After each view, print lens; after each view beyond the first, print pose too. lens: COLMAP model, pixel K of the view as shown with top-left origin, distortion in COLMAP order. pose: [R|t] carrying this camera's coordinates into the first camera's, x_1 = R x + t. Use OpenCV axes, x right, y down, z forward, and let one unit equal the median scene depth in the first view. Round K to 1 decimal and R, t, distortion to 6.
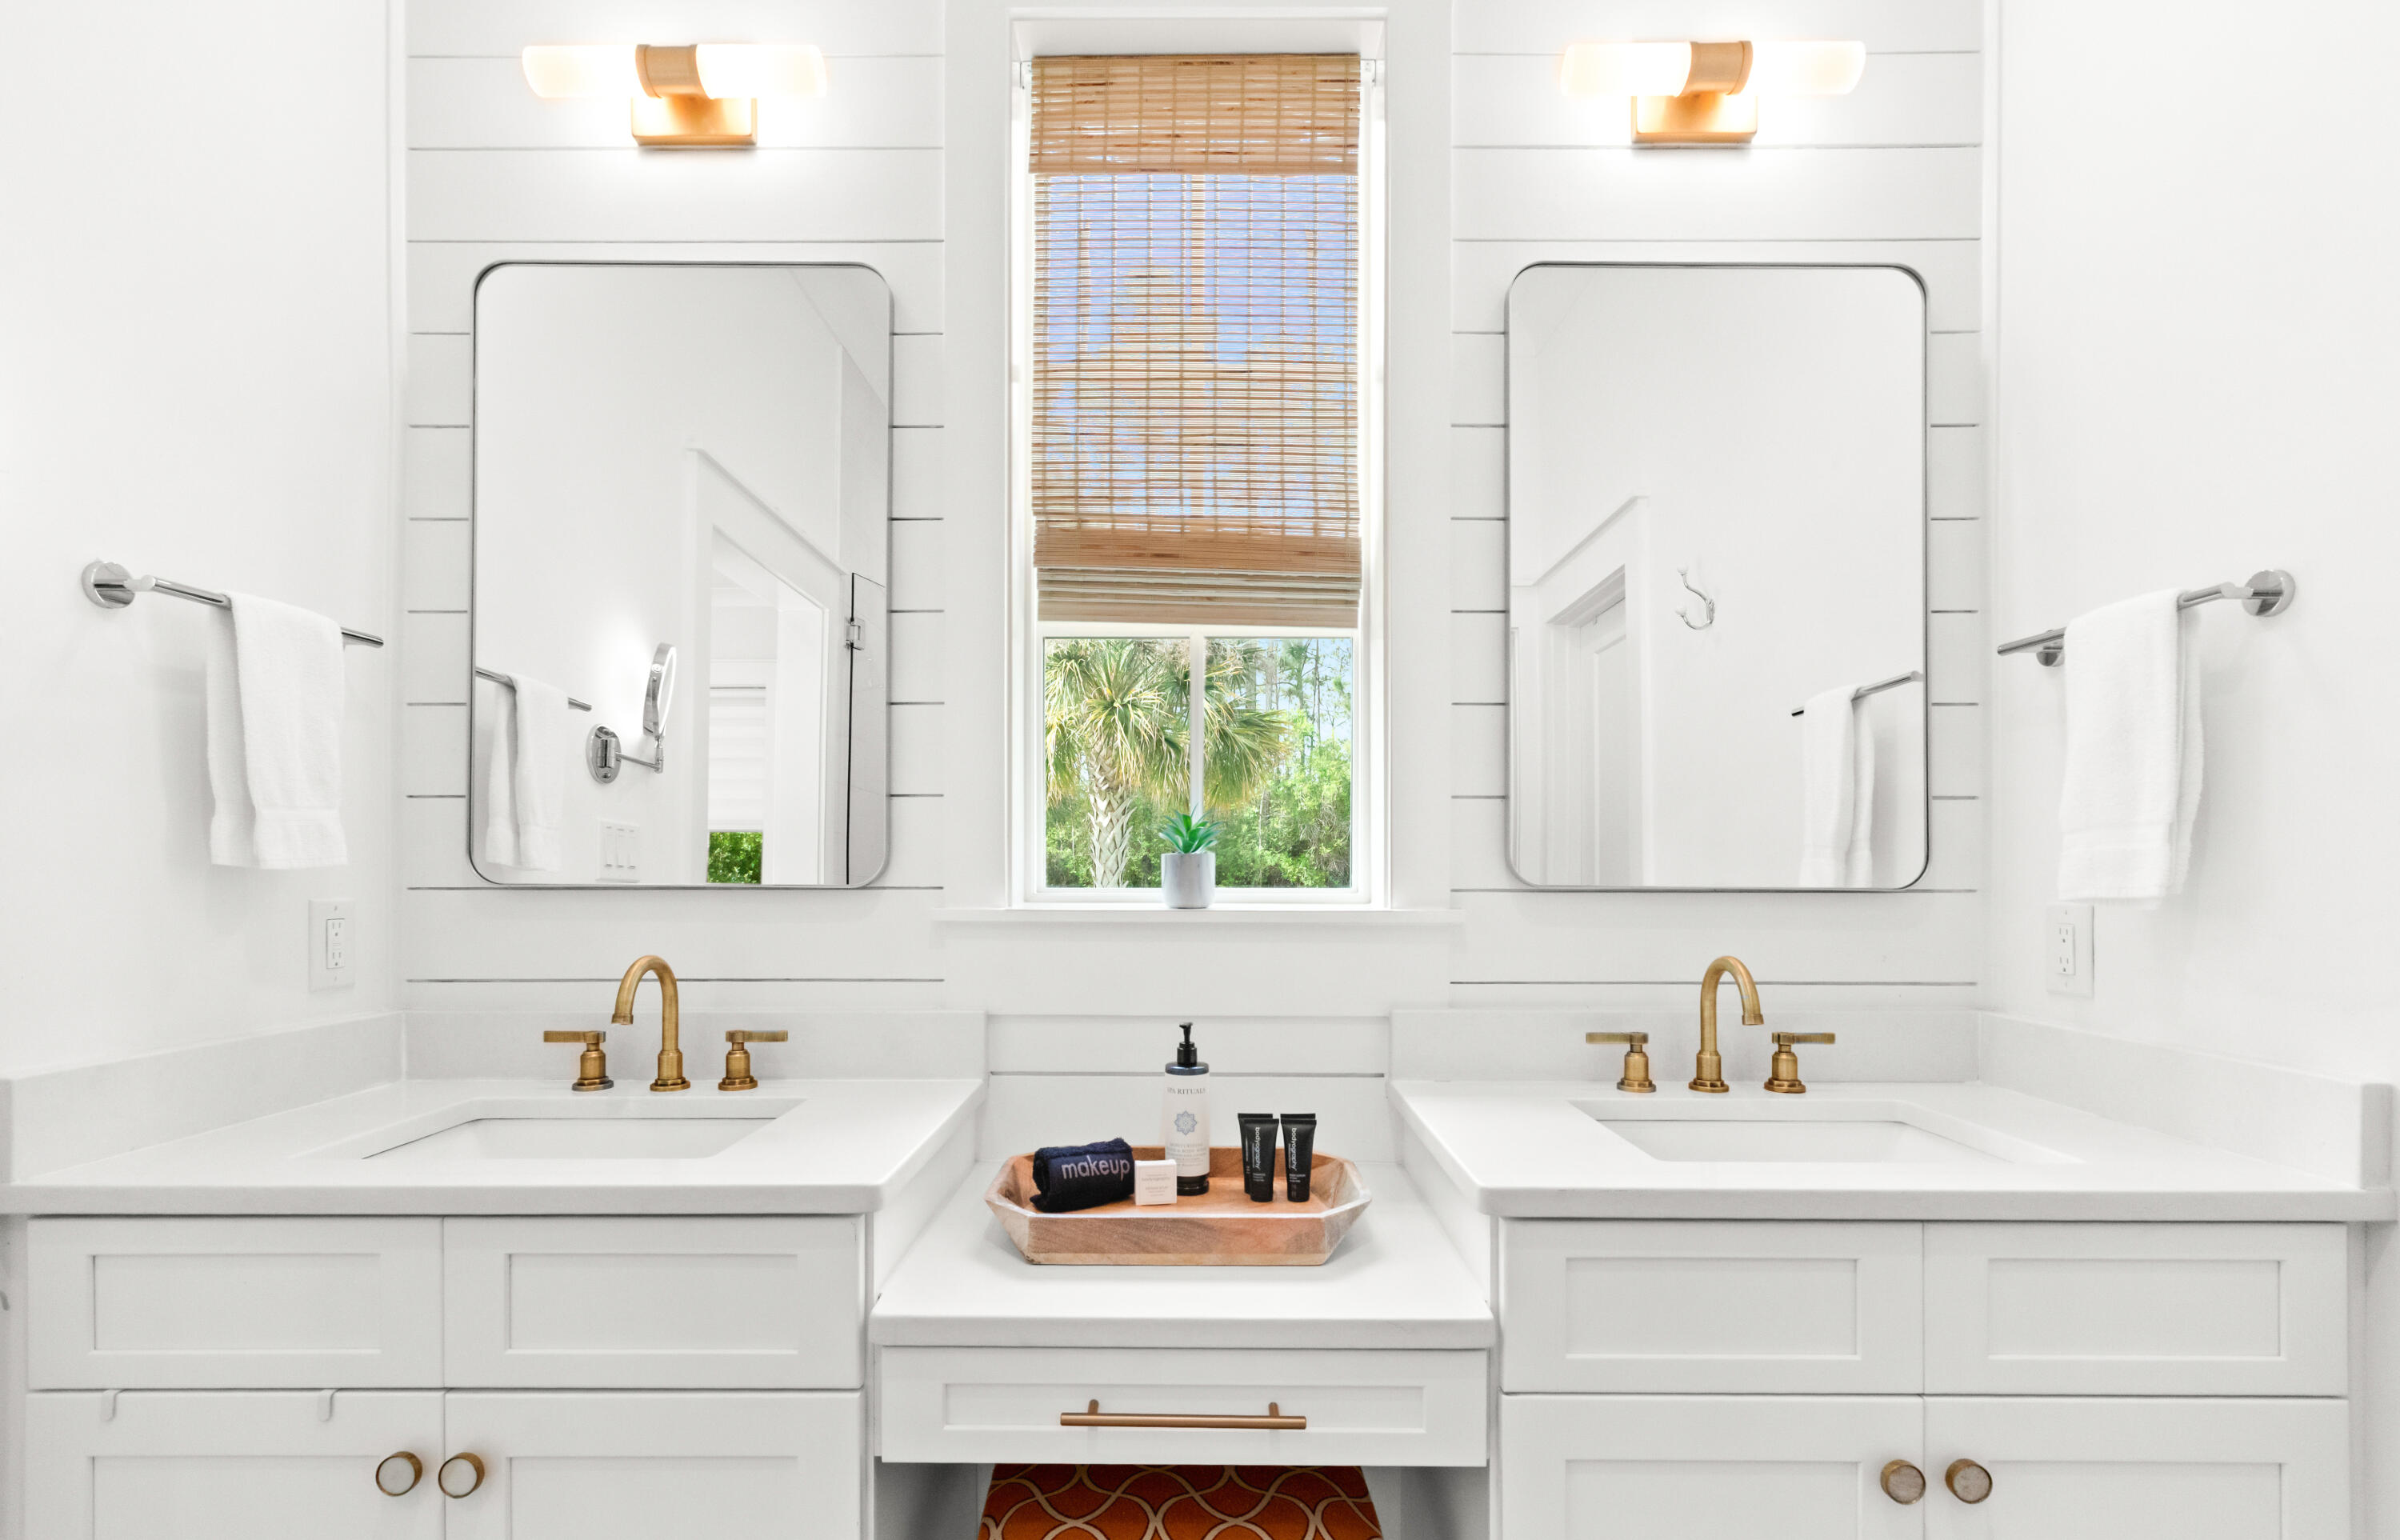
lens RADIAL K [[1109.0, 0, 1206.3], [0, 1109.0, 878.4], [0, 0, 1]] dist [0.001940, 0.000887]
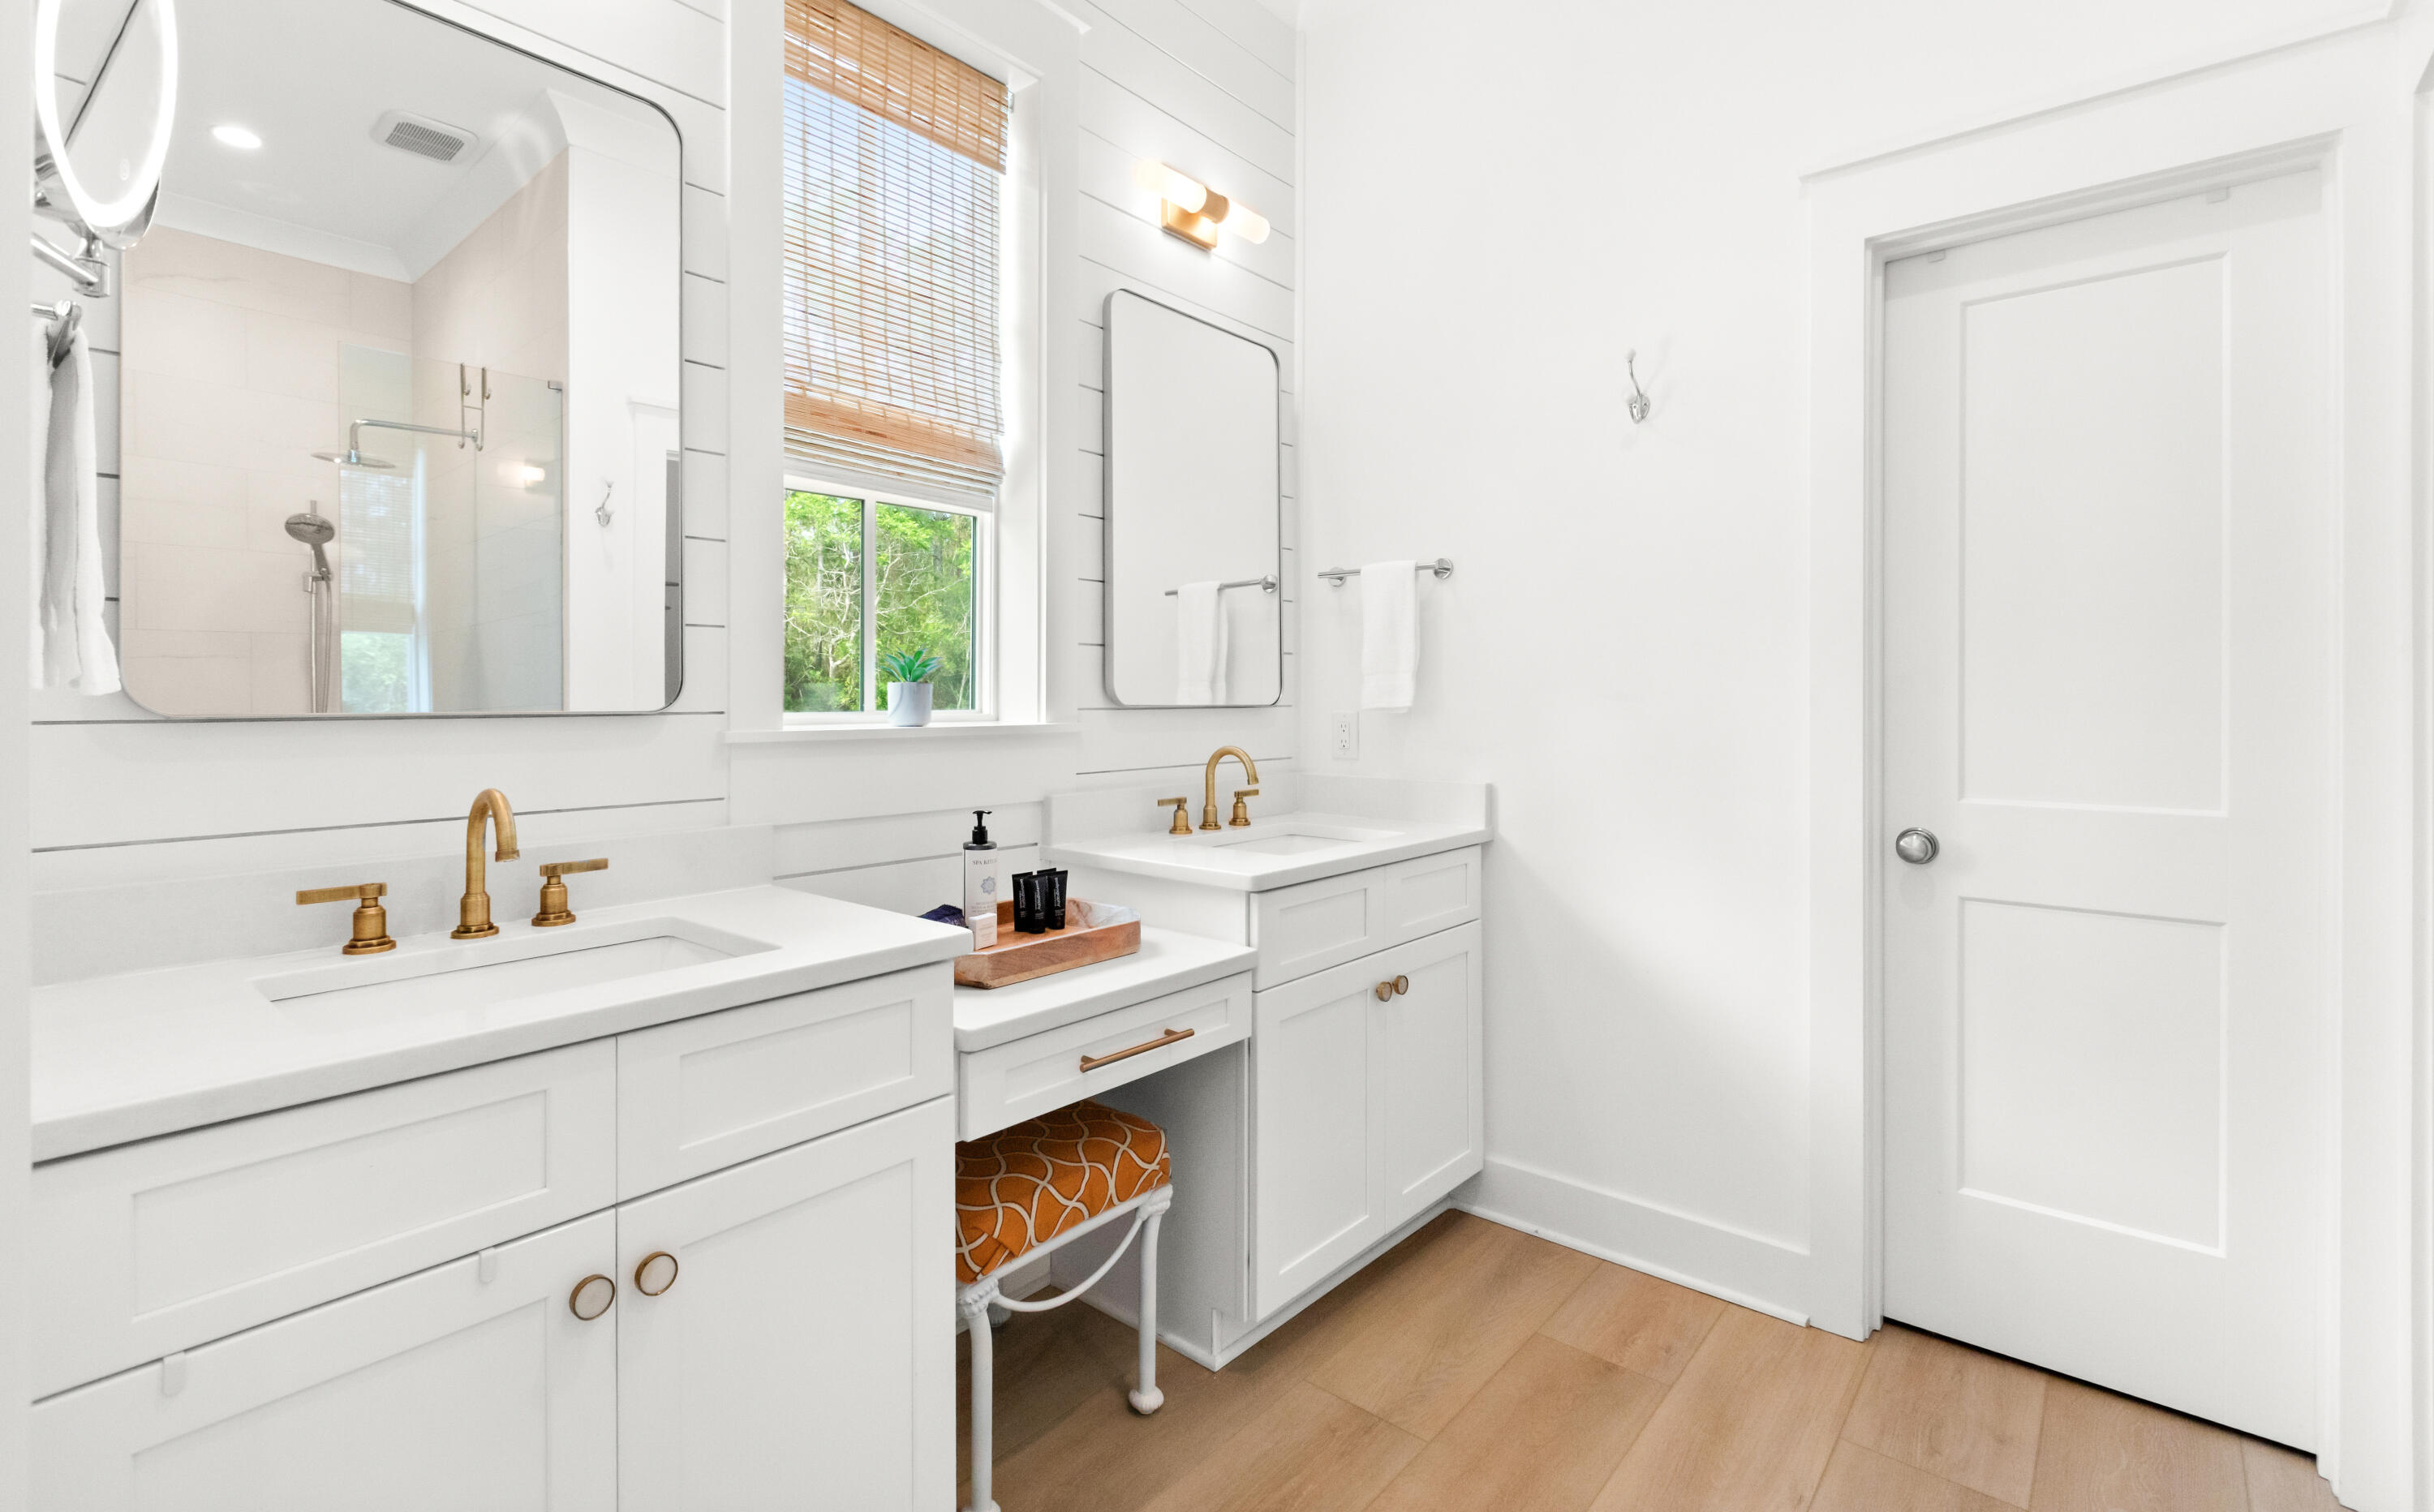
lens RADIAL K [[1073.9, 0, 1221.3], [0, 1073.9, 714.4], [0, 0, 1]] dist [-0.000692, -0.000474]
pose [[0.653385, -0.016663, 0.756843, -0.750349], [0.006783, 0.999846, 0.016156, -0.003969], [-0.756996, -0.005422, 0.653397, -0.049115]]
